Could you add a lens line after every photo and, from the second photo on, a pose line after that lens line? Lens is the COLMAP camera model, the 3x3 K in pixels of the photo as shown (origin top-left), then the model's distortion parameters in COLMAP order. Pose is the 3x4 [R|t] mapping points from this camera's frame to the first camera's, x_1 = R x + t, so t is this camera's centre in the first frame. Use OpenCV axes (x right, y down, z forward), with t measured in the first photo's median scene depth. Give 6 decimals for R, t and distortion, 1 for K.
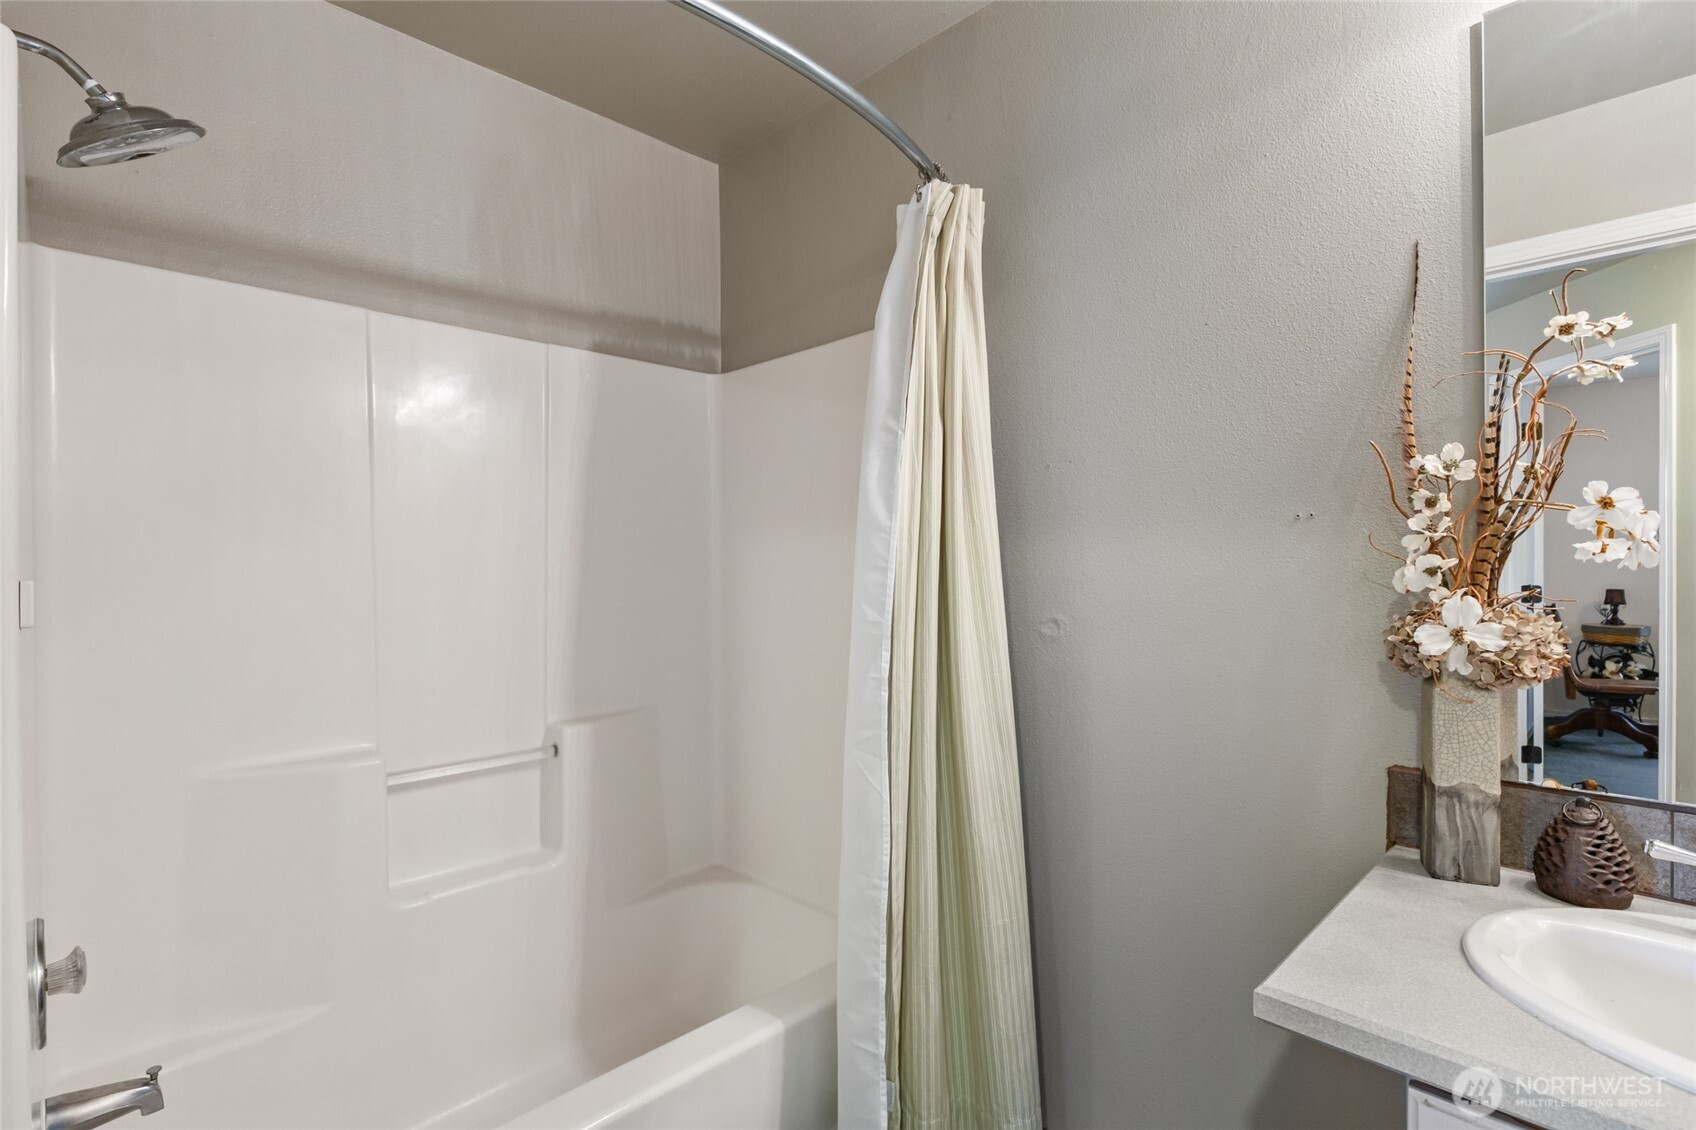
lens RADIAL K [[804.5, 0, 846.2], [0, 804.5, 567.1], [0, 0, 1]] dist [-0.004119, -0.000736]
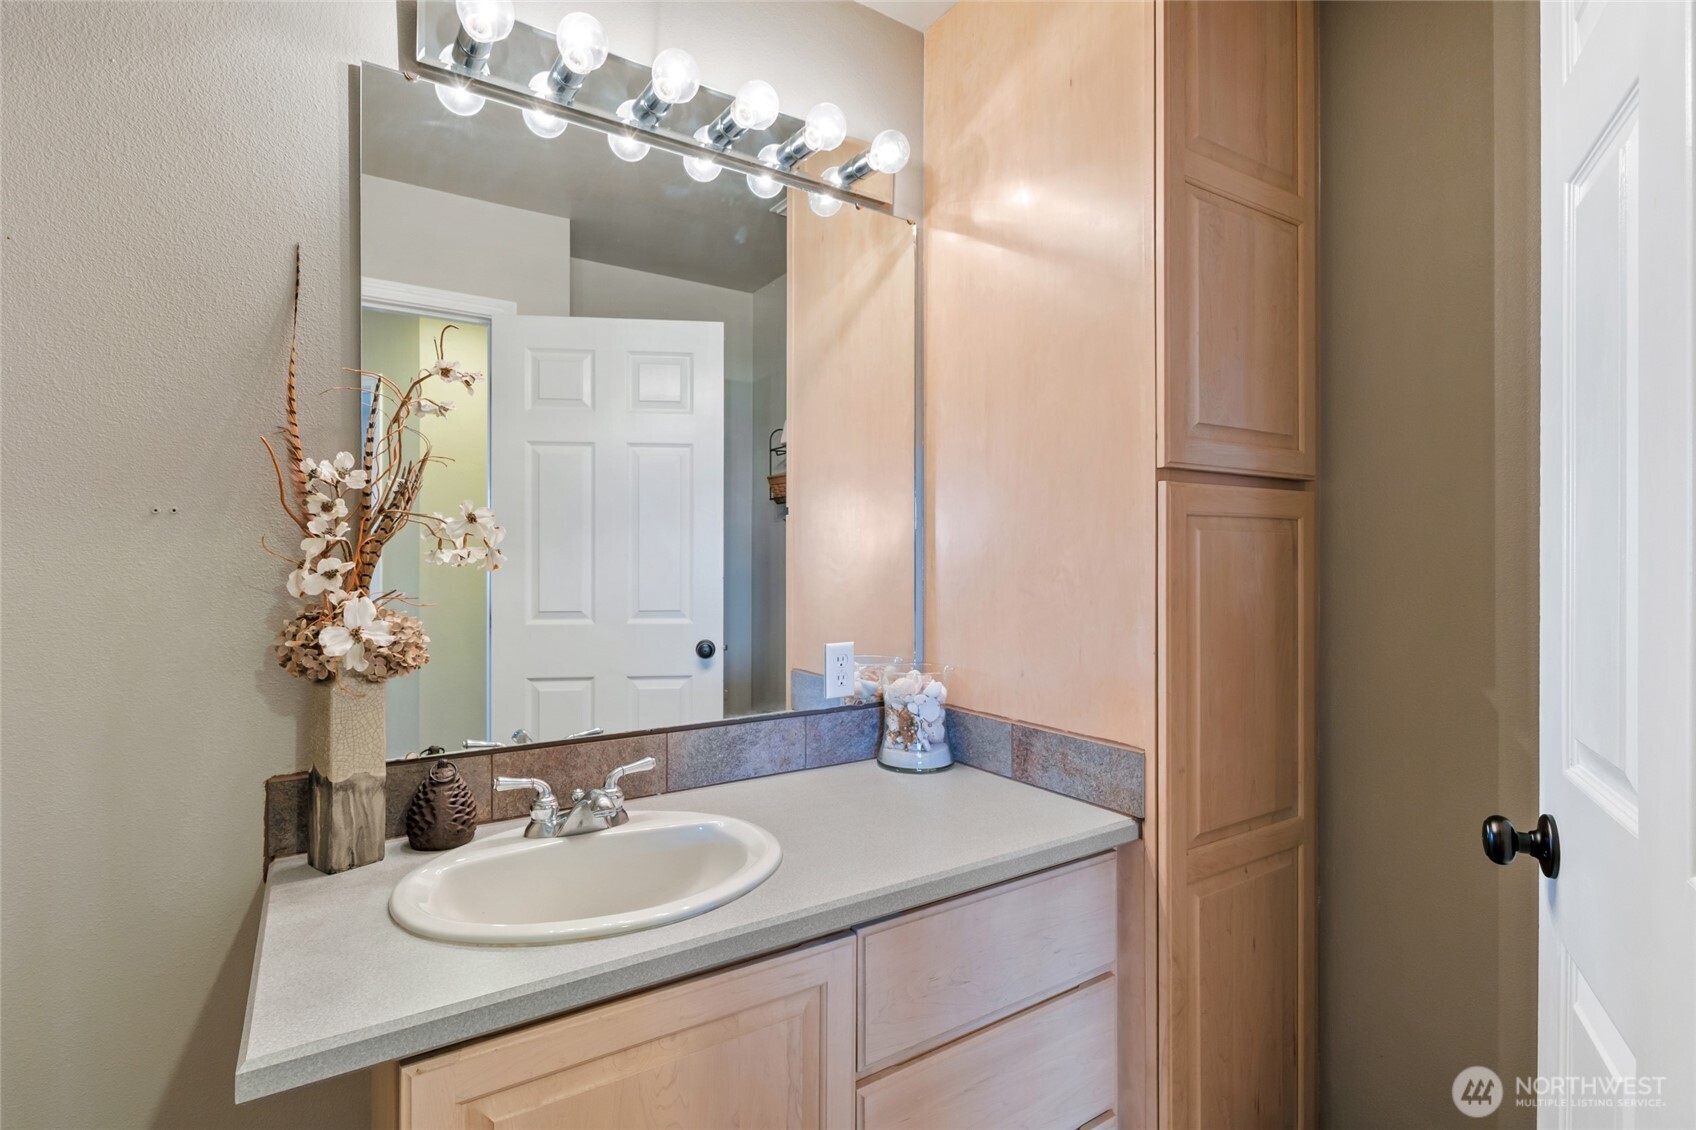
lens RADIAL K [[804.5, 0, 847.4], [0, 804.5, 561.1], [0, 0, 1]] dist [-0.004119, -0.000736]
pose [[0.189726, 0.006446, 0.981816, -0.151804], [0.005927, 0.999953, -0.007710, 0.000200], [-0.981819, 0.007282, 0.189678, 0.159682]]
